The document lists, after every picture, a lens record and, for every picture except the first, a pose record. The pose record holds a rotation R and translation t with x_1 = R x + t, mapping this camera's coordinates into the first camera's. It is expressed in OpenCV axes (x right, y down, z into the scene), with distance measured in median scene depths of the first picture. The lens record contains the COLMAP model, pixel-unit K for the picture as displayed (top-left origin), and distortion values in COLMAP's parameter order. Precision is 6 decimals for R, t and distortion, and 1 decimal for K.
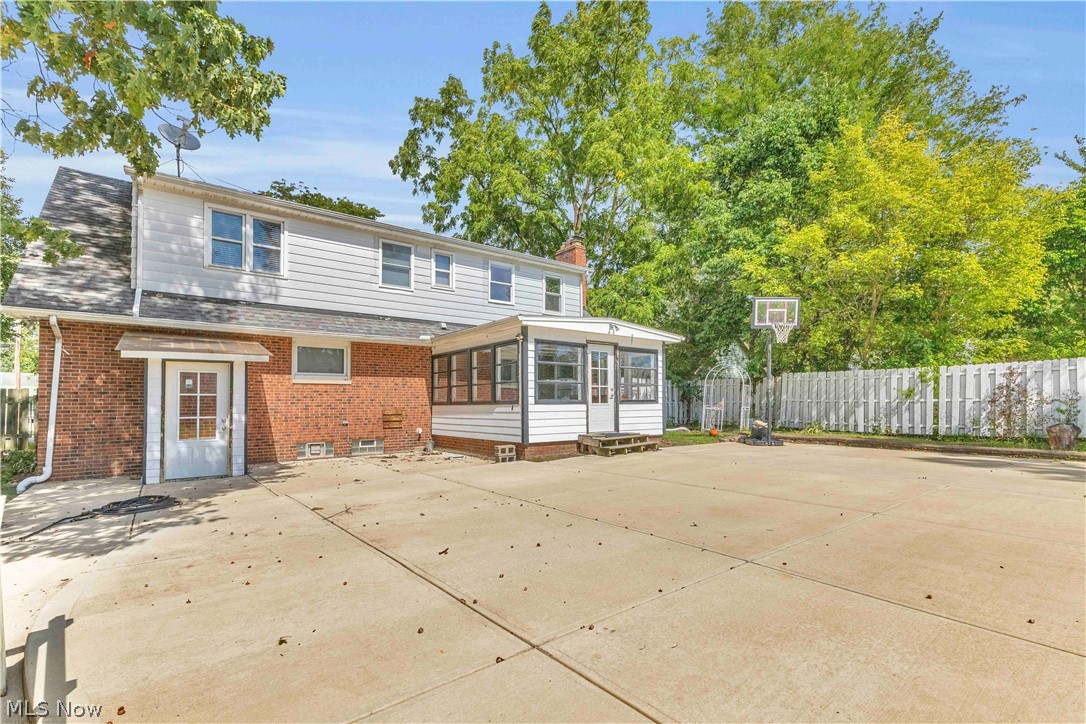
lens RADIAL K [[491.7, 0, 543.3], [0, 491.7, 399.2], [0, 0, 1]] dist [0.000900, 0.000073]
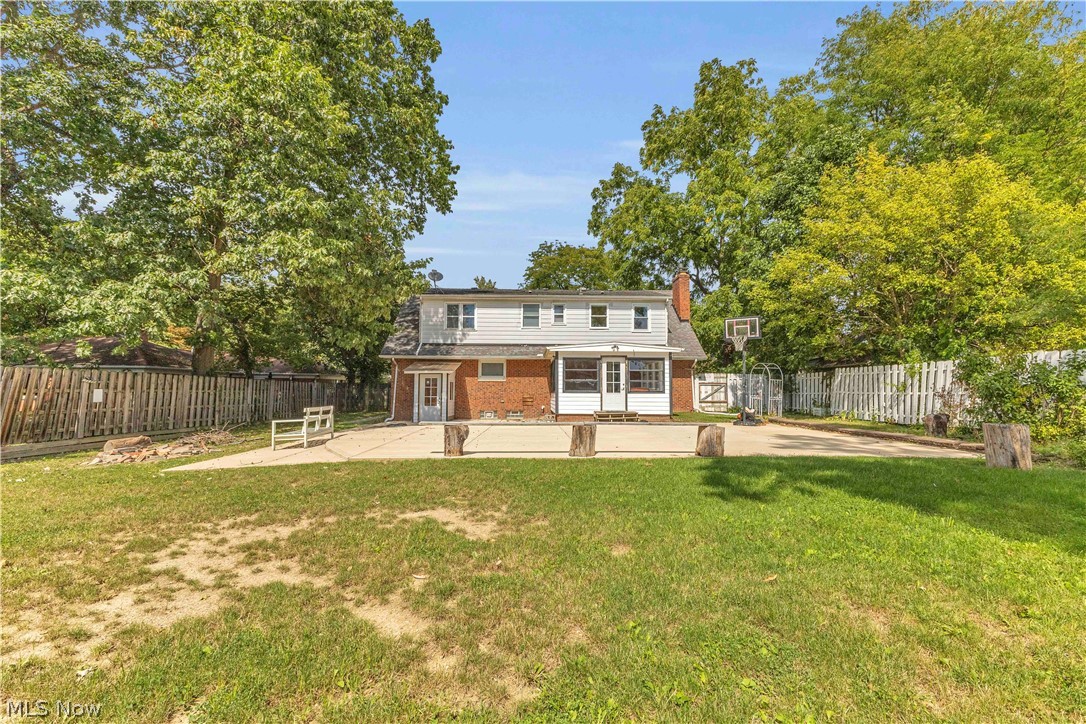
lens RADIAL K [[472.0, 0, 541.3], [0, 472.0, 375.2], [0, 0, 1]] dist [0.003017, 0.000306]
pose [[0.800700, -0.010726, -0.598970, 0.813574], [-0.004518, 0.999703, -0.023943, -0.010959], [0.599049, 0.021877, 0.800414, -0.385974]]
